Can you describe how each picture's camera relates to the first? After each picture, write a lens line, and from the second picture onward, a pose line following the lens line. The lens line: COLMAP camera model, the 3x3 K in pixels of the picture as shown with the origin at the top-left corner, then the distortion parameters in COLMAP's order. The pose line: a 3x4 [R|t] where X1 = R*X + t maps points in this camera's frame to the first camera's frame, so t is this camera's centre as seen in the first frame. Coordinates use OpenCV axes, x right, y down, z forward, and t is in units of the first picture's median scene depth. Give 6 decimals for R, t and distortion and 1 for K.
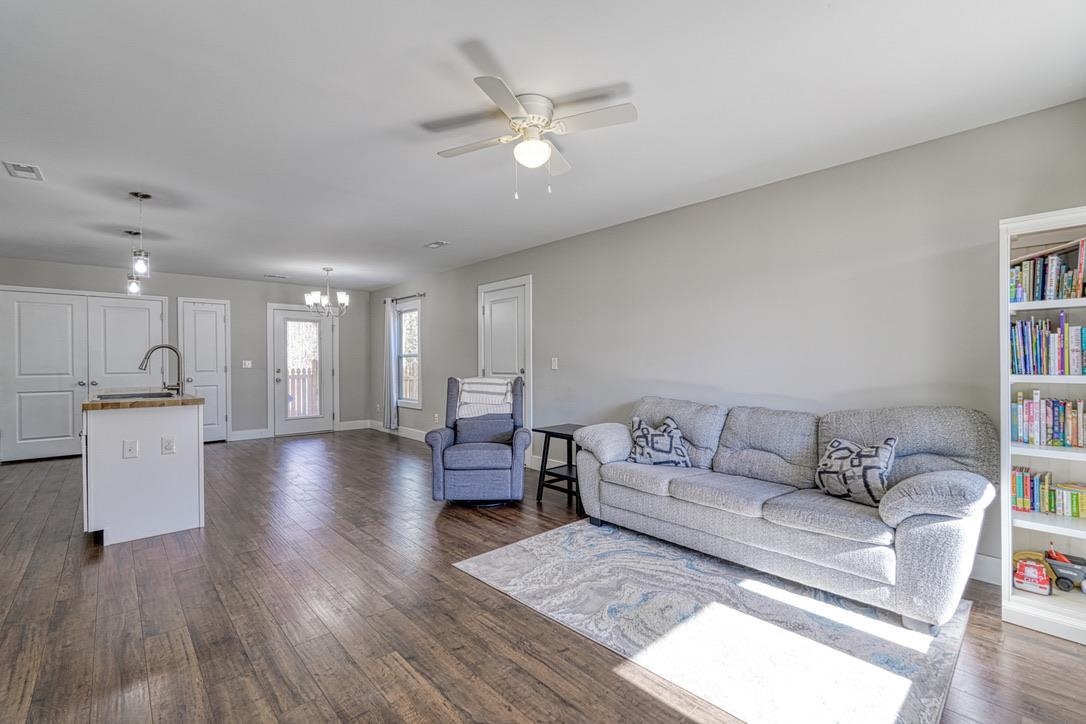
lens RADIAL K [[475.9, 0, 540.3], [0, 475.9, 366.2], [0, 0, 1]] dist [-0.015221, 0.003760]
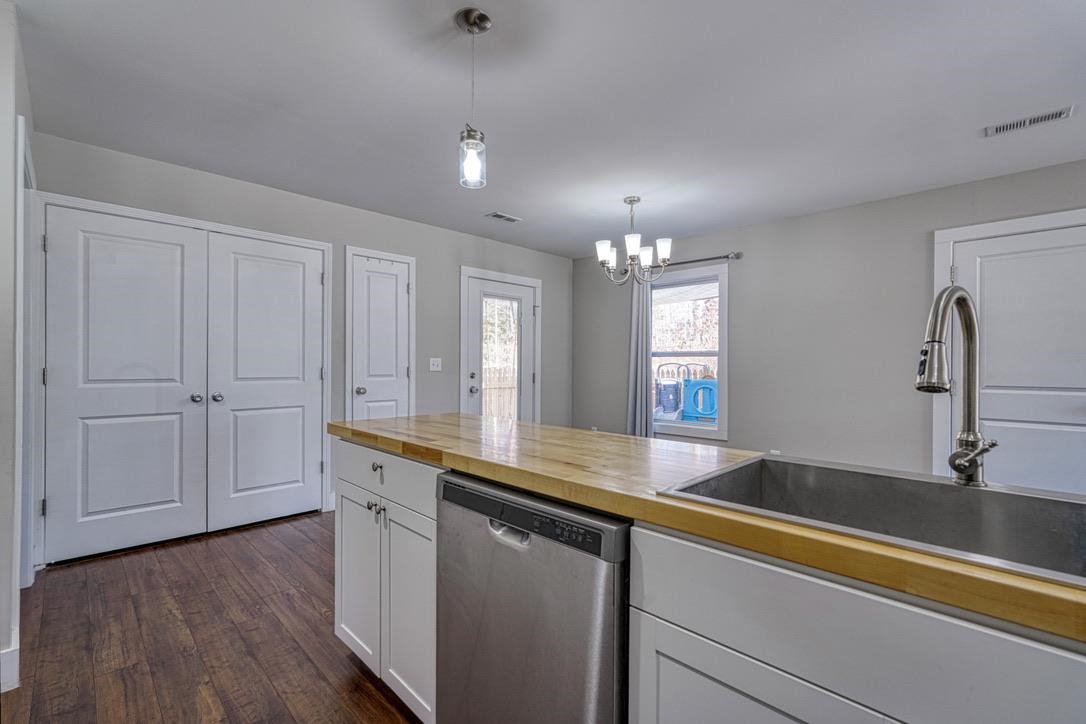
lens RADIAL K [[475.9, 0, 534.9], [0, 475.9, 366.1], [0, 0, 1]] dist [-0.015221, 0.003760]
pose [[0.998305, 0.009709, 0.057381, -1.117947], [-0.009388, 0.999939, -0.005857, 0.001368], [-0.057434, 0.005309, 0.998335, 0.811894]]
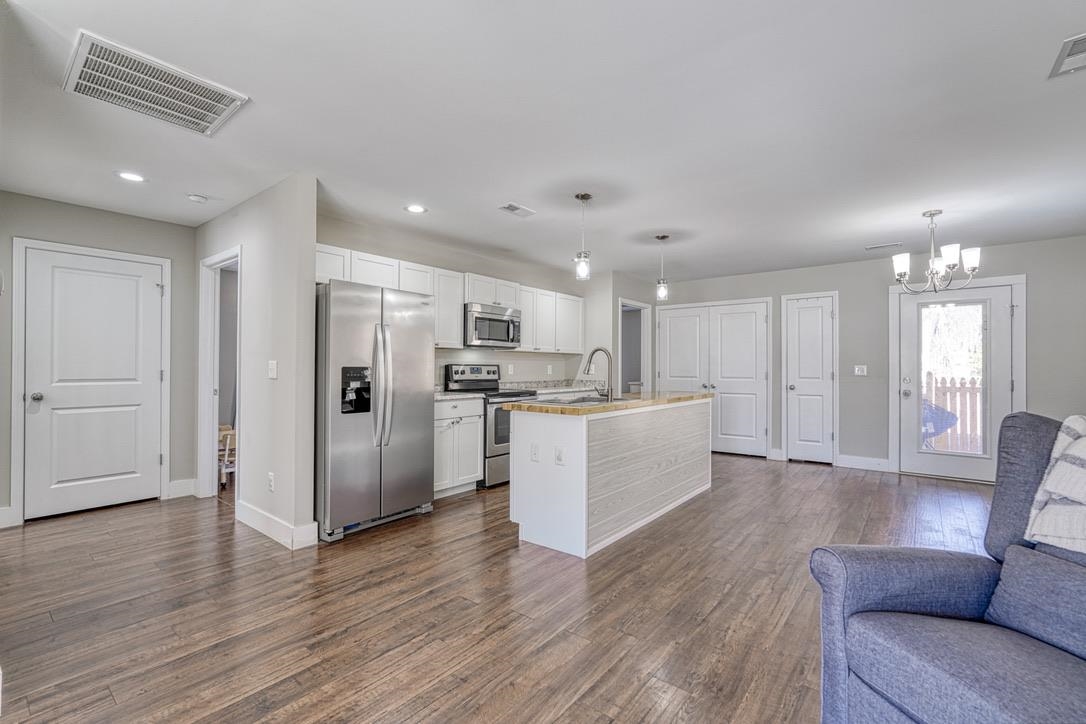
lens RADIAL K [[475.9, 0, 538.7], [0, 475.9, 366.7], [0, 0, 1]] dist [-0.015221, 0.003760]
pose [[0.155230, 0.002645, -0.987875, 0.121576], [-0.013340, 0.999911, 0.000581, -0.007203], [0.987788, 0.013088, 0.155252, 0.777394]]
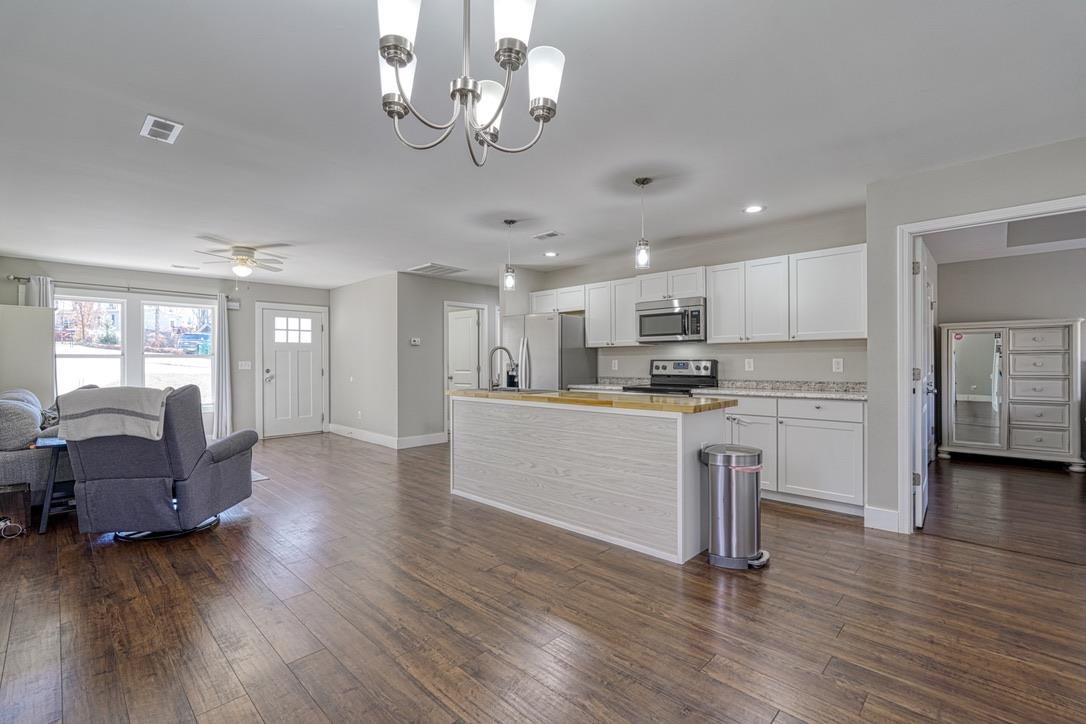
lens RADIAL K [[475.9, 0, 538.0], [0, 475.9, 362.3], [0, 0, 1]] dist [-0.015221, 0.003760]
pose [[-0.998283, 0.007056, -0.058146, -0.884915], [0.006758, 0.999963, 0.005317, -0.013349], [0.058181, 0.004915, -0.998294, 2.291157]]
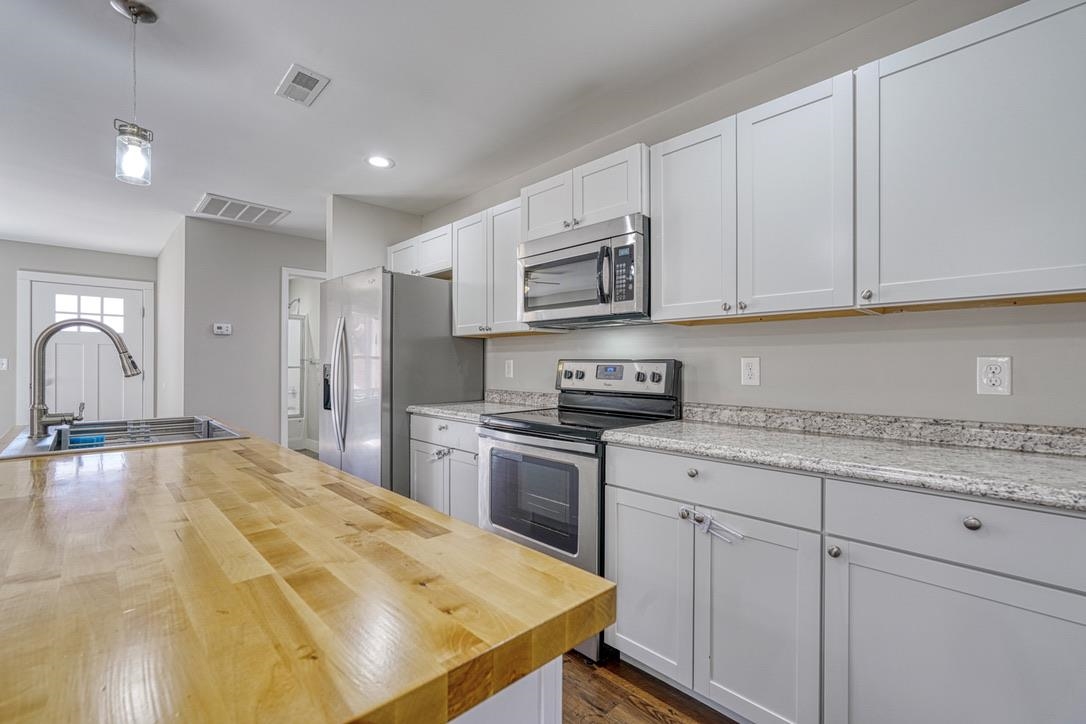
lens RADIAL K [[475.9, 0, 540.0], [0, 475.9, 362.2], [0, 0, 1]] dist [-0.015221, 0.003760]
pose [[-0.999732, -0.000591, -0.023124, -1.300369], [-0.000616, 0.999999, 0.001077, -0.006985], [0.023123, 0.001091, -0.999732, 1.541268]]
